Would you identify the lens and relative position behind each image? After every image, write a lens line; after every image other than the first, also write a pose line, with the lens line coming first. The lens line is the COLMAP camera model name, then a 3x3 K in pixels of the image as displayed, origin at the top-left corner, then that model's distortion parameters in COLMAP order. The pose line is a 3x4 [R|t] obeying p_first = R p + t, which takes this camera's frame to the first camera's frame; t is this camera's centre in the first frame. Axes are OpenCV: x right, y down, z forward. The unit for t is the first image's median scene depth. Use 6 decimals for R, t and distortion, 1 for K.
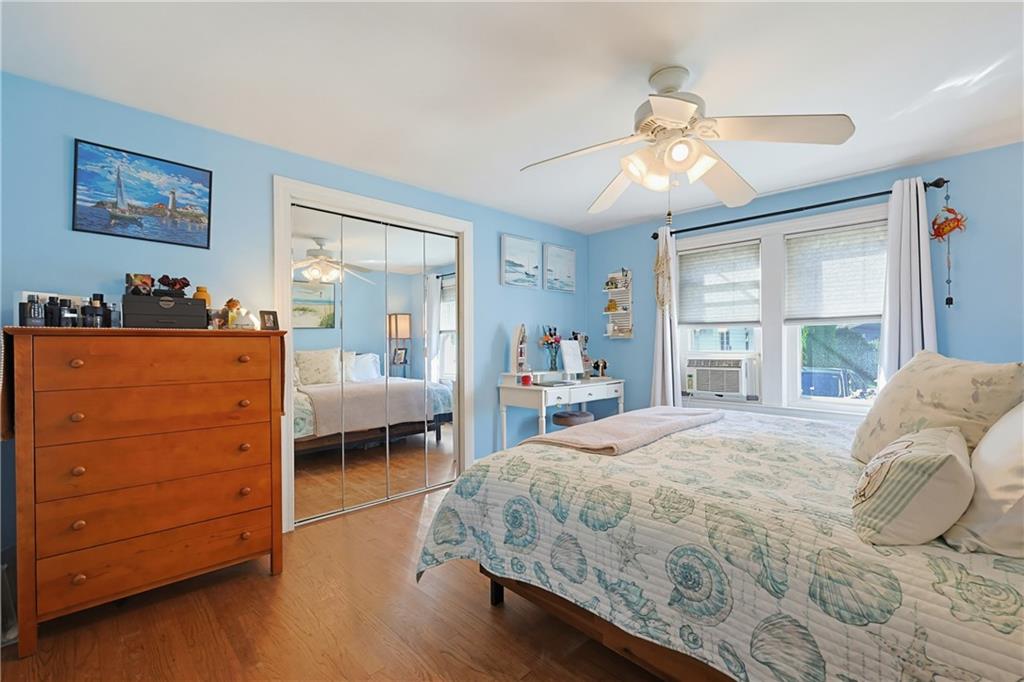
lens RADIAL K [[441.2, 0, 517.0], [0, 441.2, 348.3], [0, 0, 1]] dist [-0.000262, -0.000002]
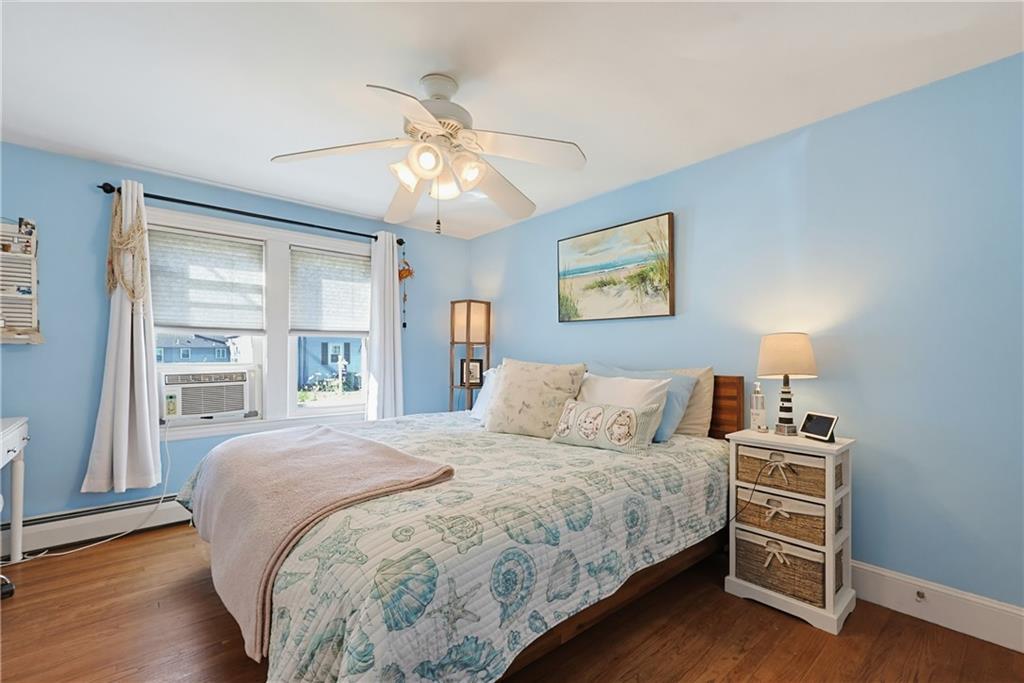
lens RADIAL K [[441.2, 0, 517.0], [0, 441.2, 348.8], [0, 0, 1]] dist [-0.000262, -0.000002]
pose [[0.065041, 0.015221, 0.997766, -0.670256], [0.008011, 0.999843, -0.015775, -0.004596], [-0.997850, 0.009020, 0.064909, 0.810756]]
